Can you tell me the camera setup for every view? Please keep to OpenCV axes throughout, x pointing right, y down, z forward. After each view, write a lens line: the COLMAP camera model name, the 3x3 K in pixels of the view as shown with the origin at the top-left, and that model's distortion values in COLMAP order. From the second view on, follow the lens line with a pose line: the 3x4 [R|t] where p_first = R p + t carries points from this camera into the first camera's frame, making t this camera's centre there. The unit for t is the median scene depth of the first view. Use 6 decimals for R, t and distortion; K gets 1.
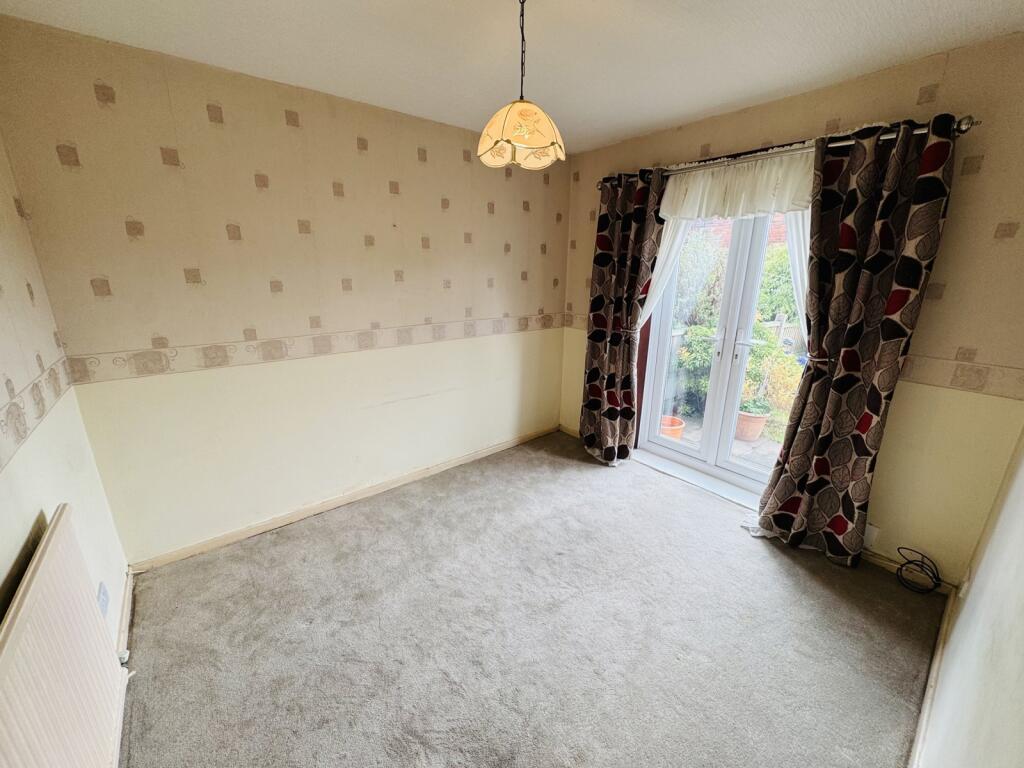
lens RADIAL K [[408.8, 0, 510.5], [0, 408.8, 383.3], [0, 0, 1]] dist [0.002360, 0.000120]
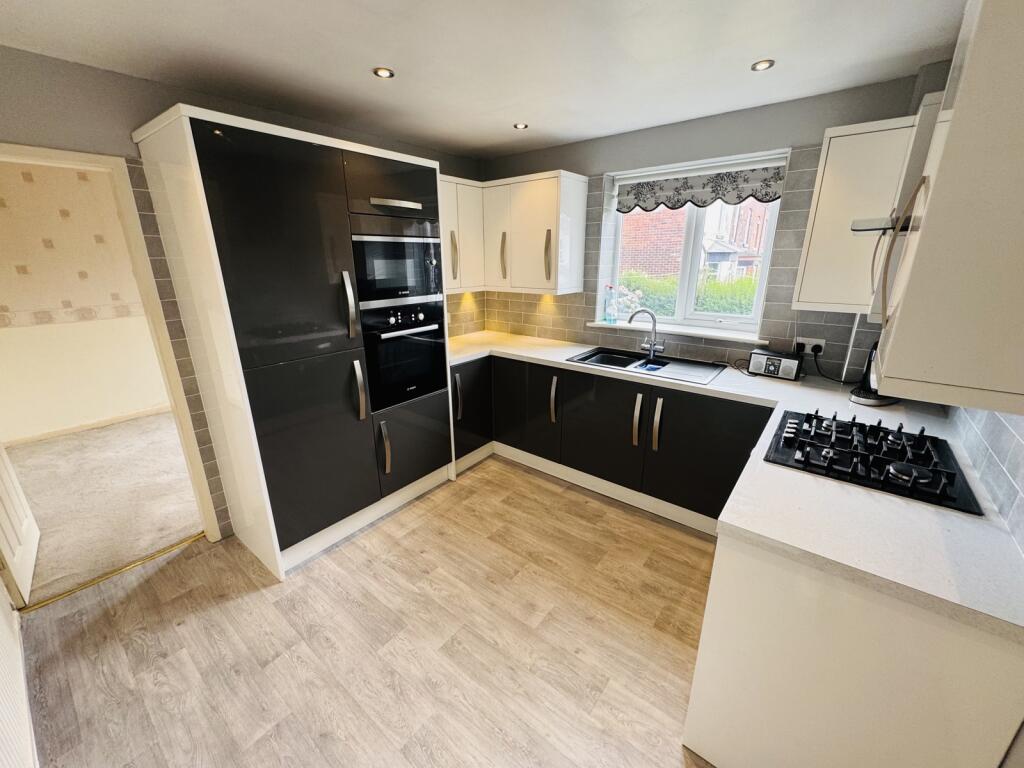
lens RADIAL K [[408.8, 0, 512.6], [0, 408.8, 385.1], [0, 0, 1]] dist [0.002360, 0.000120]
pose [[0.977304, -0.077210, 0.197269, 0.792674], [0.073034, 0.996926, 0.028368, 0.296693], [-0.198853, -0.013317, 0.979939, -1.017375]]
